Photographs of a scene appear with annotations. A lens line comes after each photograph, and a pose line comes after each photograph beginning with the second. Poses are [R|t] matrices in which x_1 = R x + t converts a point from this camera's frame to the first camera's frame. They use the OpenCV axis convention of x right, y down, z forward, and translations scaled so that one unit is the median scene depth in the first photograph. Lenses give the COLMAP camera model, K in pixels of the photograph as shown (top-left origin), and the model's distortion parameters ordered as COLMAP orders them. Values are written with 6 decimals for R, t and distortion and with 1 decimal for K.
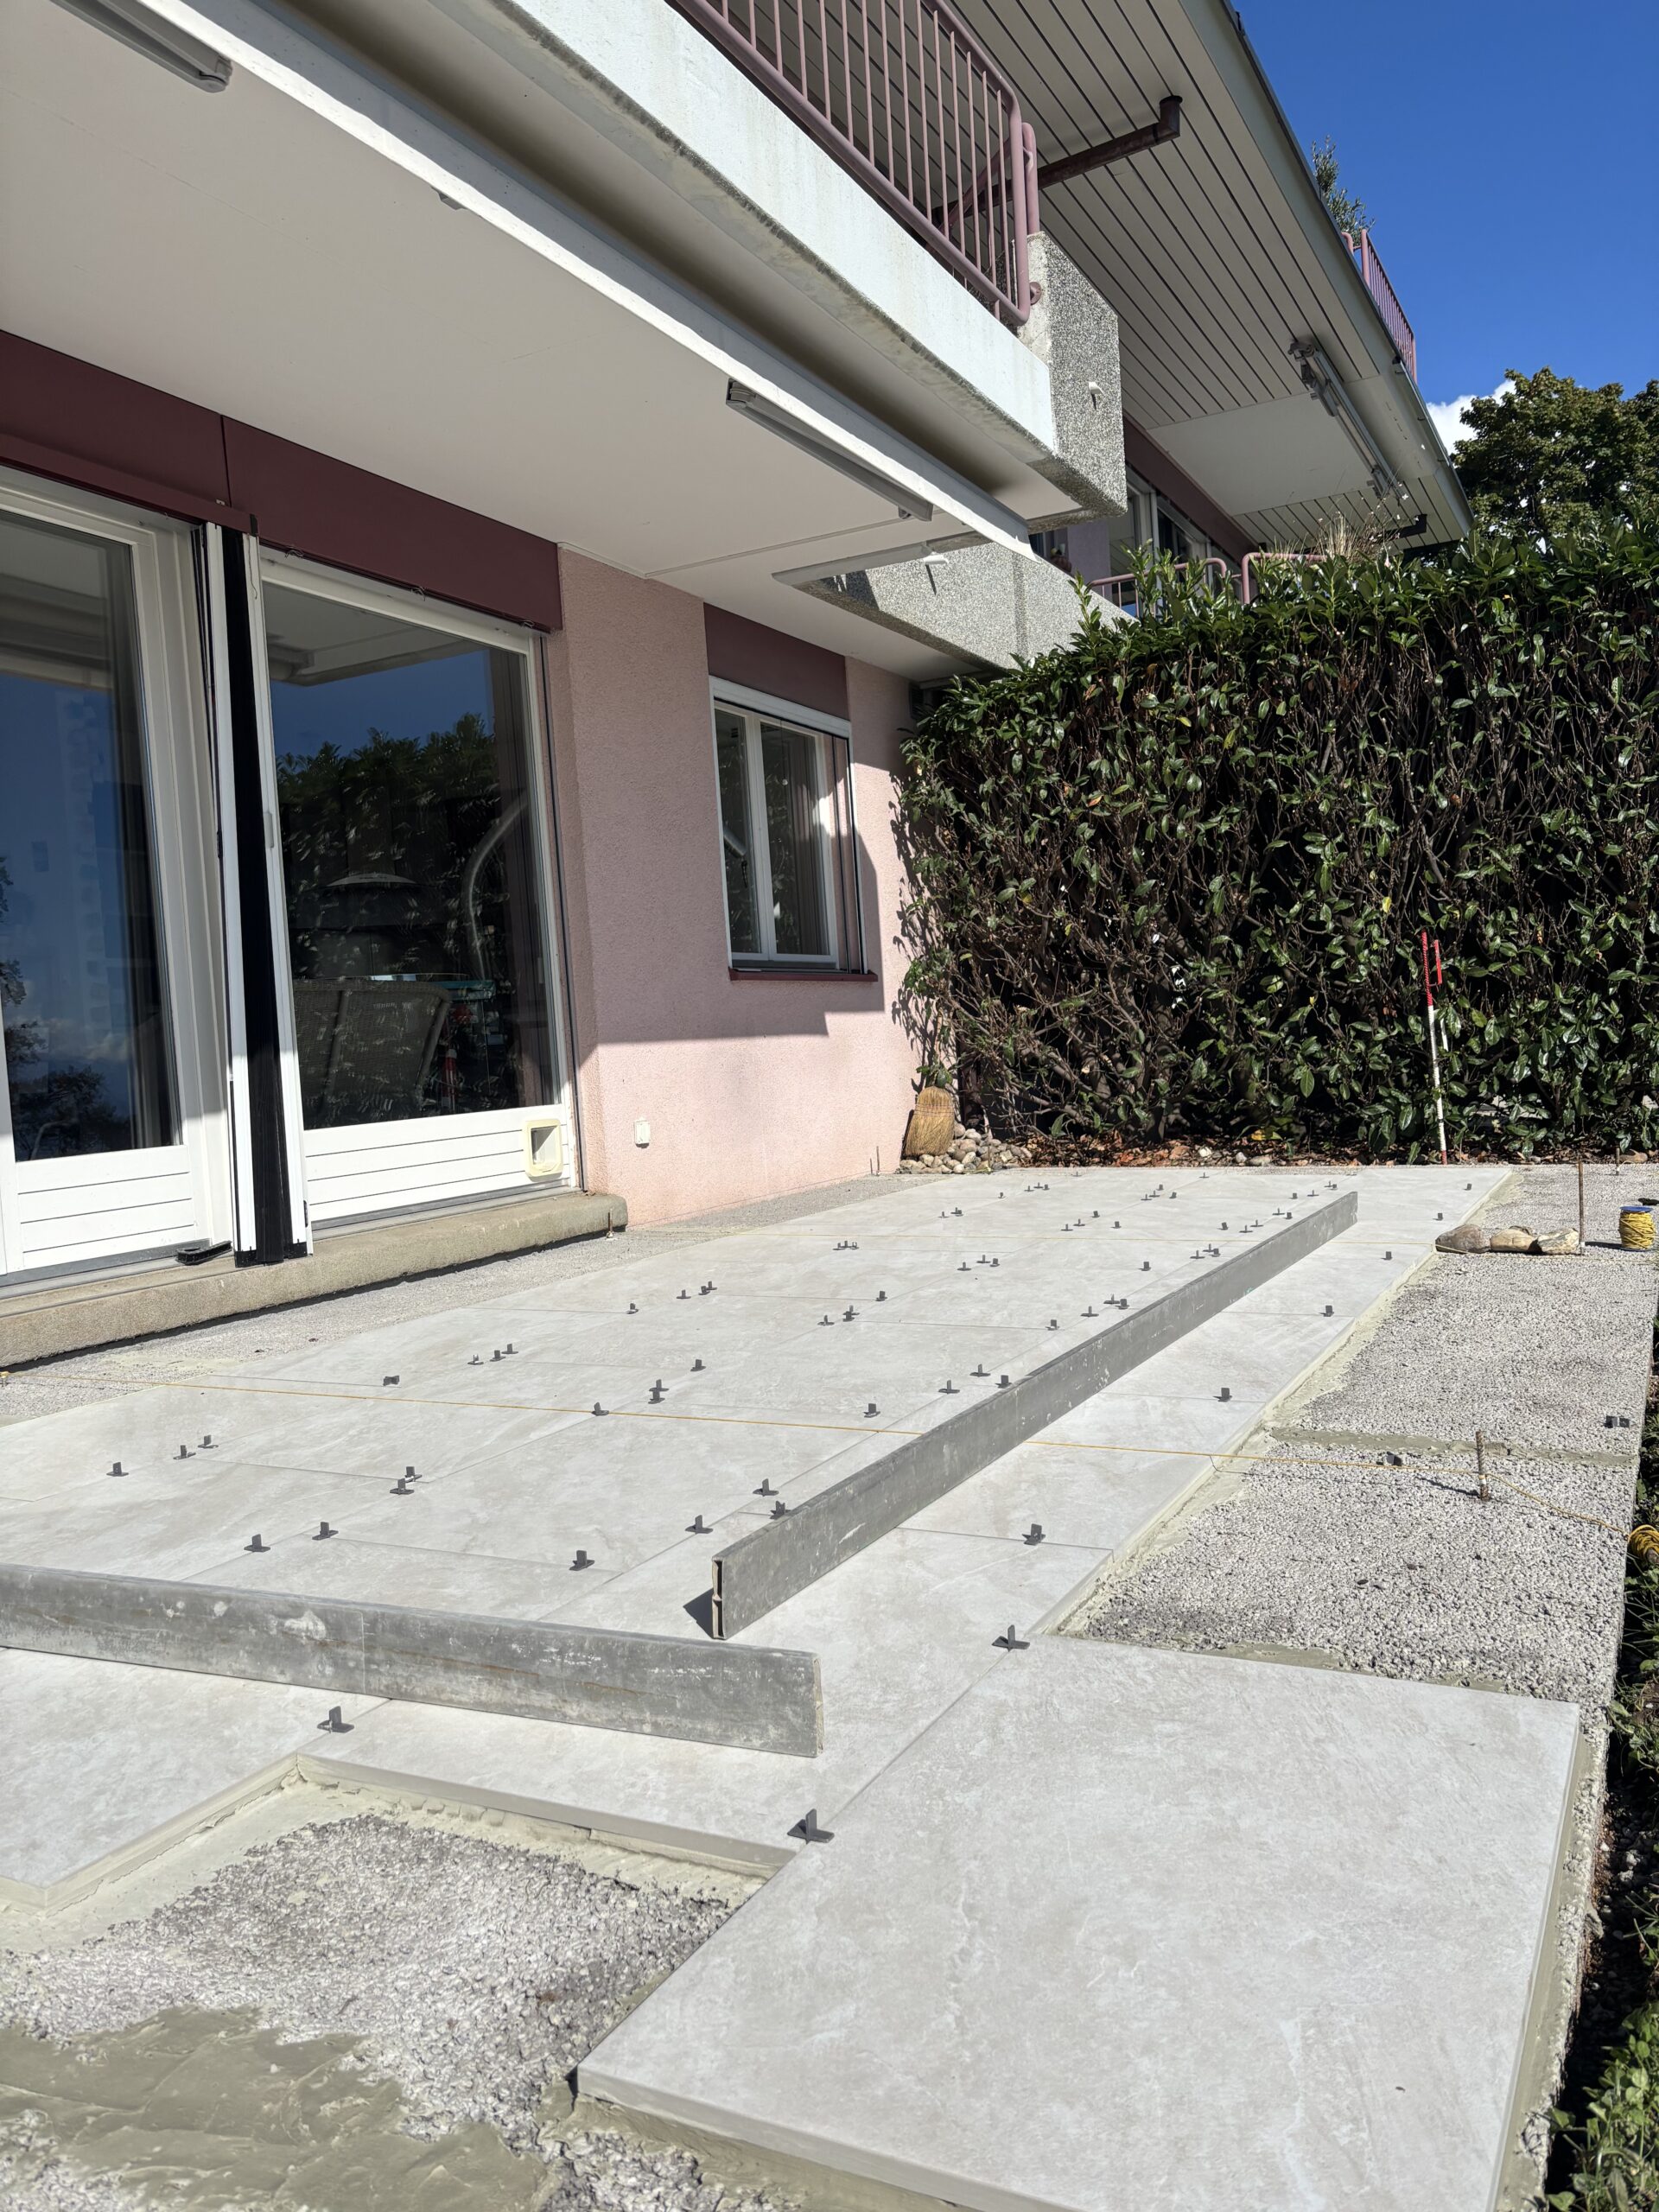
lens RADIAL K [[1684.2, 0, 860.5], [0, 1684.2, 1097.5], [0, 0, 1]] dist [0.060628, -0.079243]
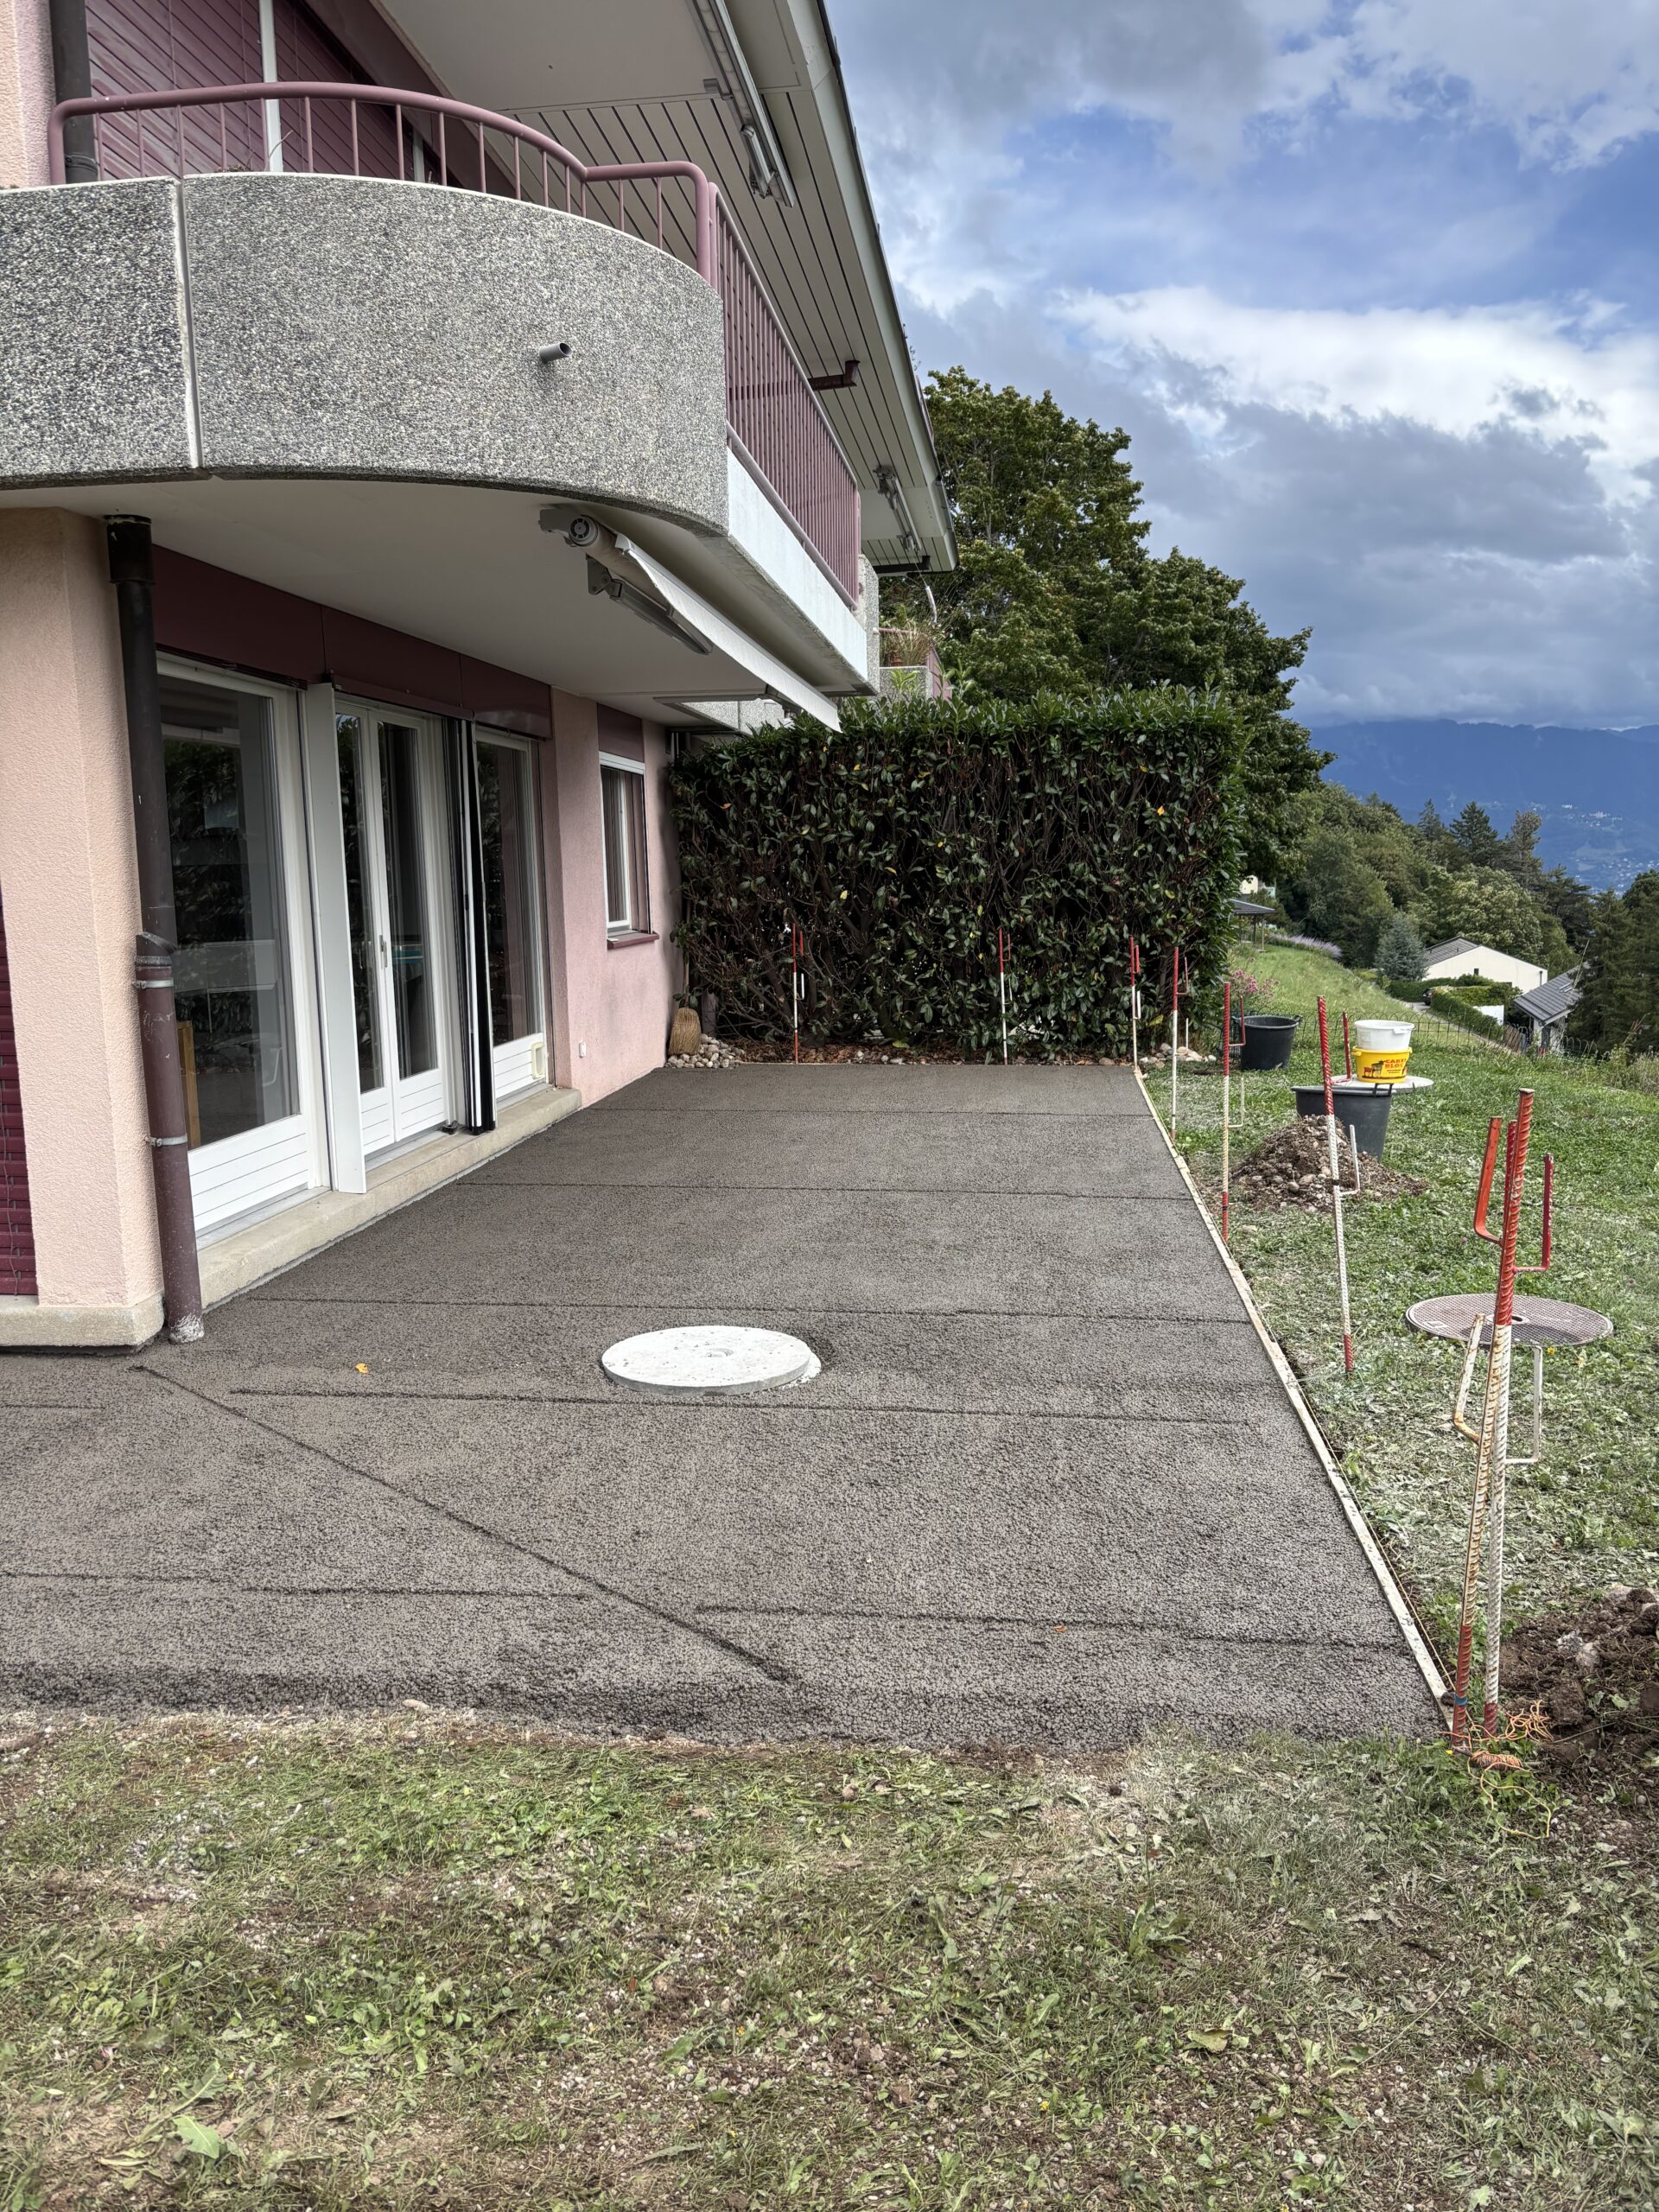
lens RADIAL K [[1684.2, 0, 821.9], [0, 1684.2, 1093.4], [0, 0, 1]] dist [0.060628, -0.079243]
pose [[0.942840, -0.001789, 0.333242, -0.398803], [-0.027001, 0.996288, 0.081743, -0.066711], [-0.332151, -0.086068, 0.939291, -0.535414]]
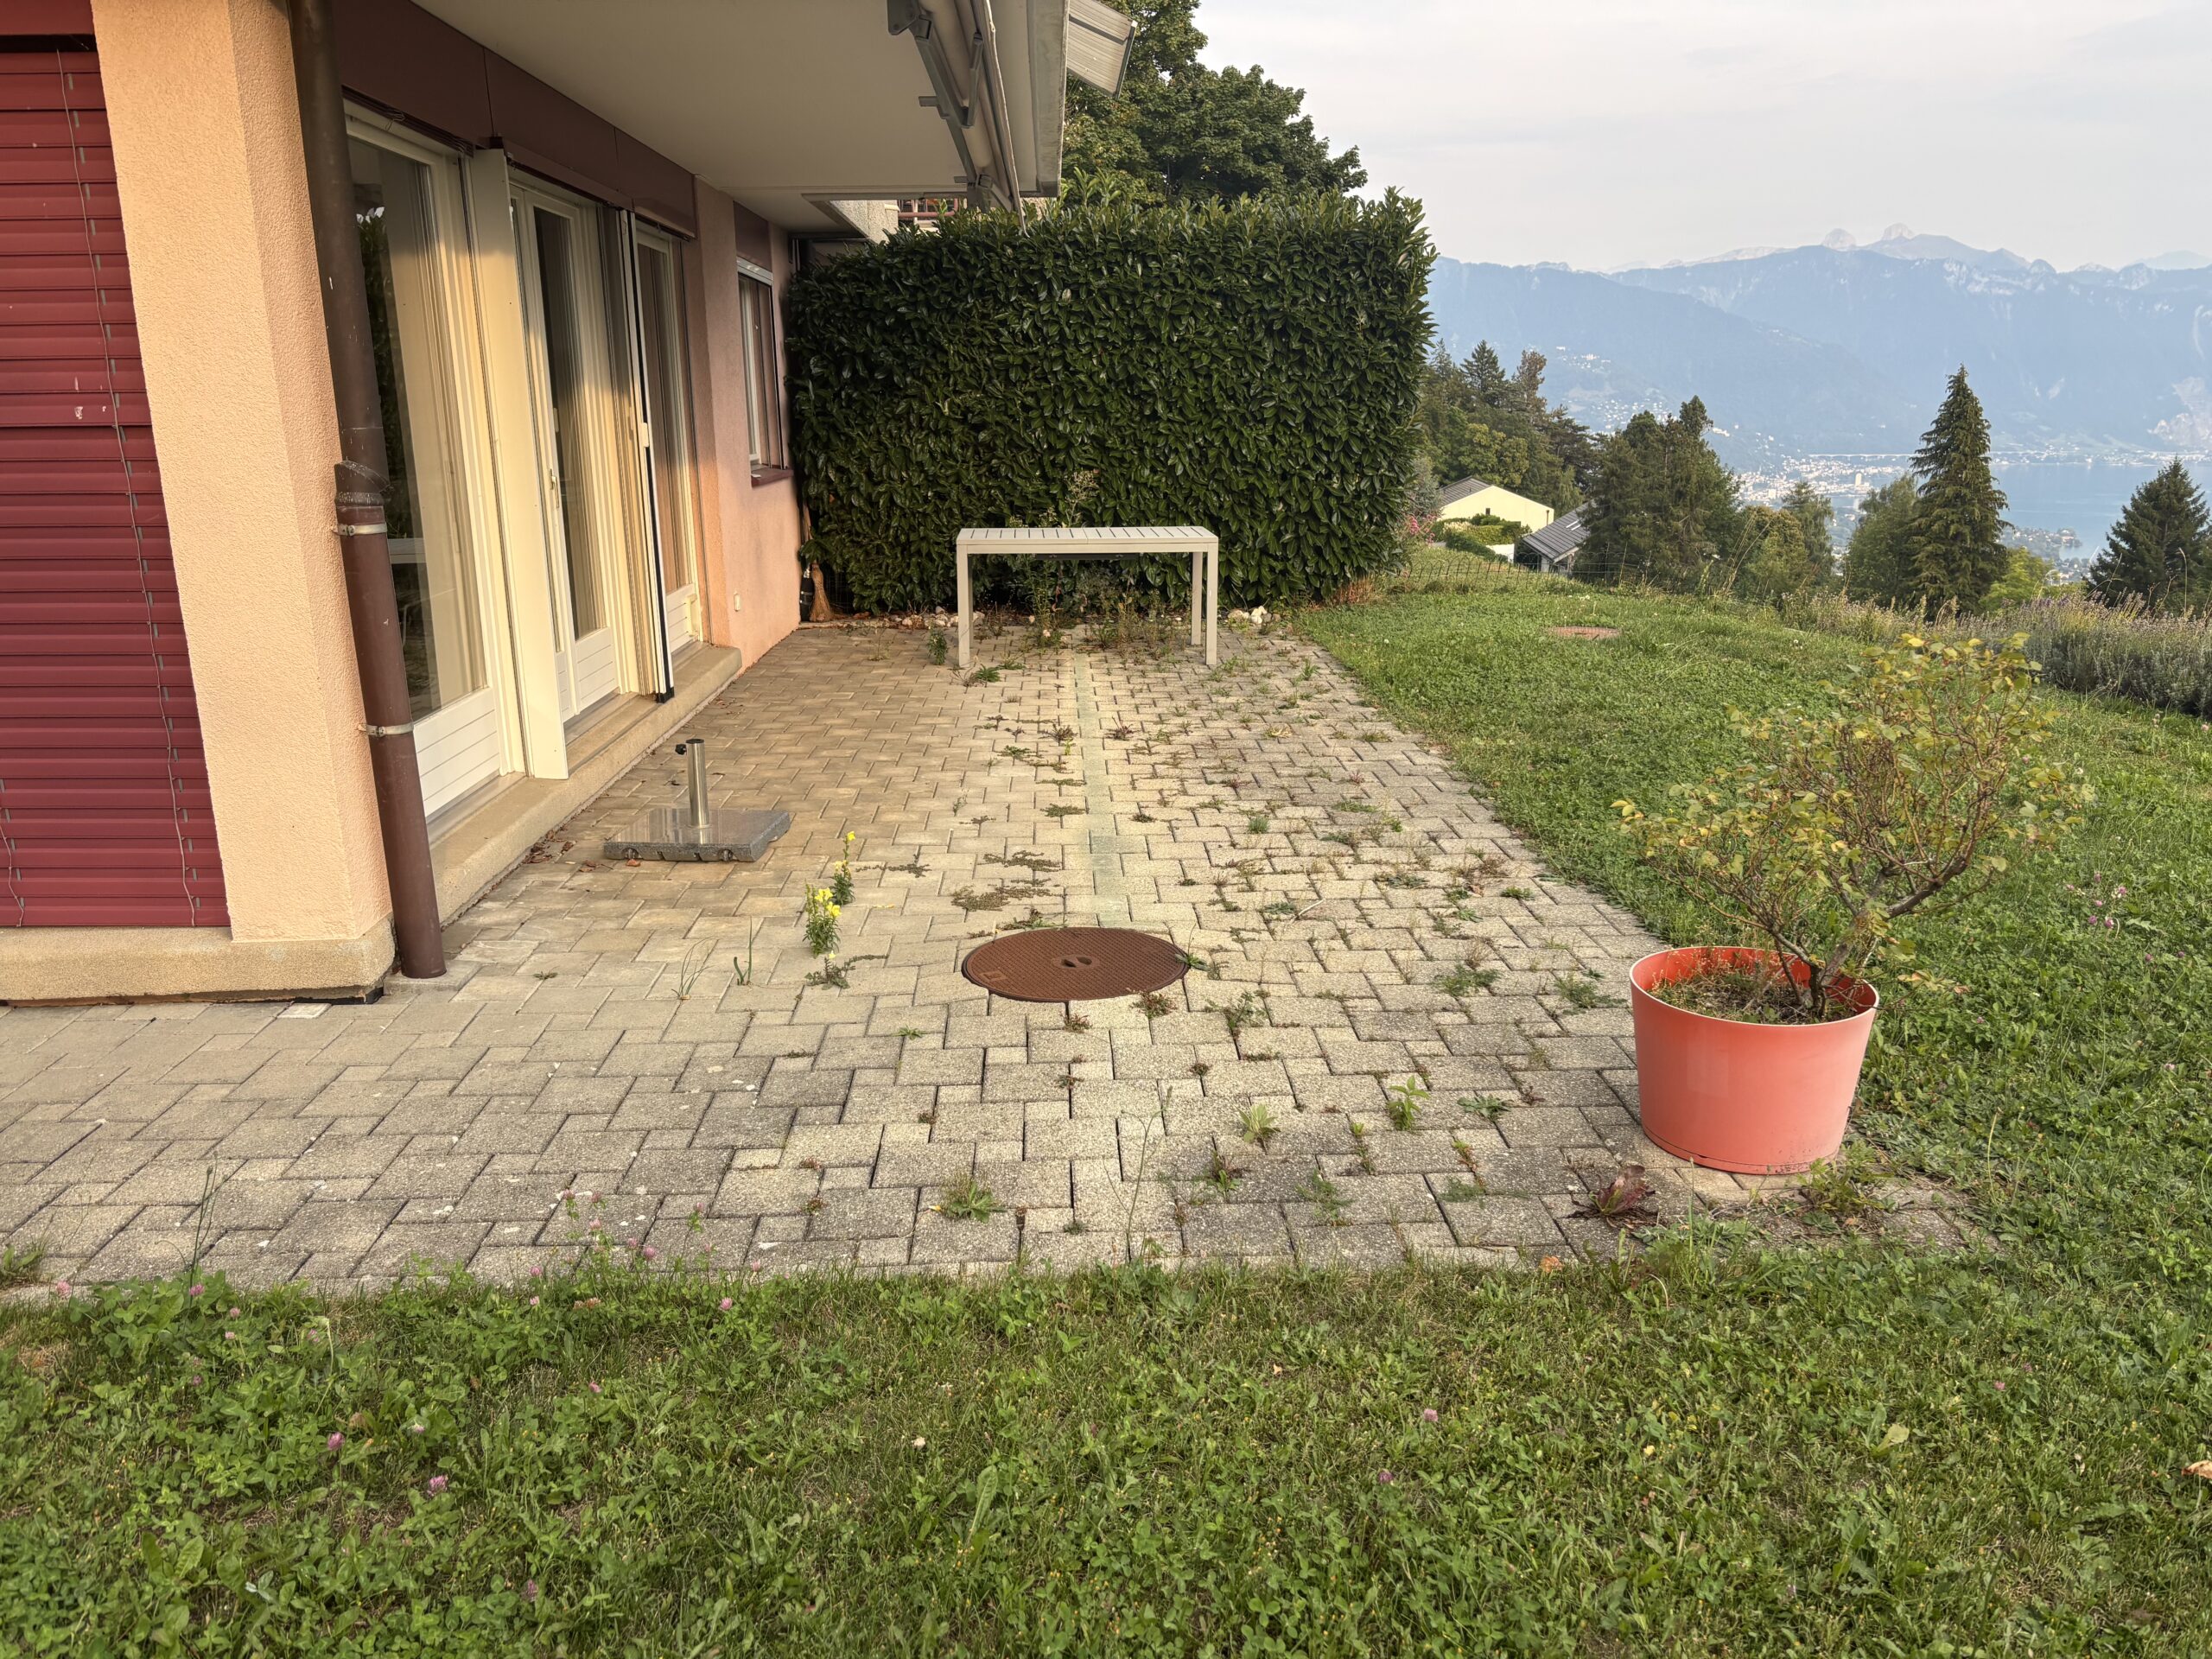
lens RADIAL K [[1684.2, 0, 1094.9], [0, 1684.2, 814.5], [0, 0, 1]] dist [0.060628, -0.079243]
pose [[0.881483, -0.062404, 0.468074, -0.482294], [-0.027245, 0.982857, 0.182345, -0.062508], [-0.471429, -0.173486, 0.864672, -0.376338]]
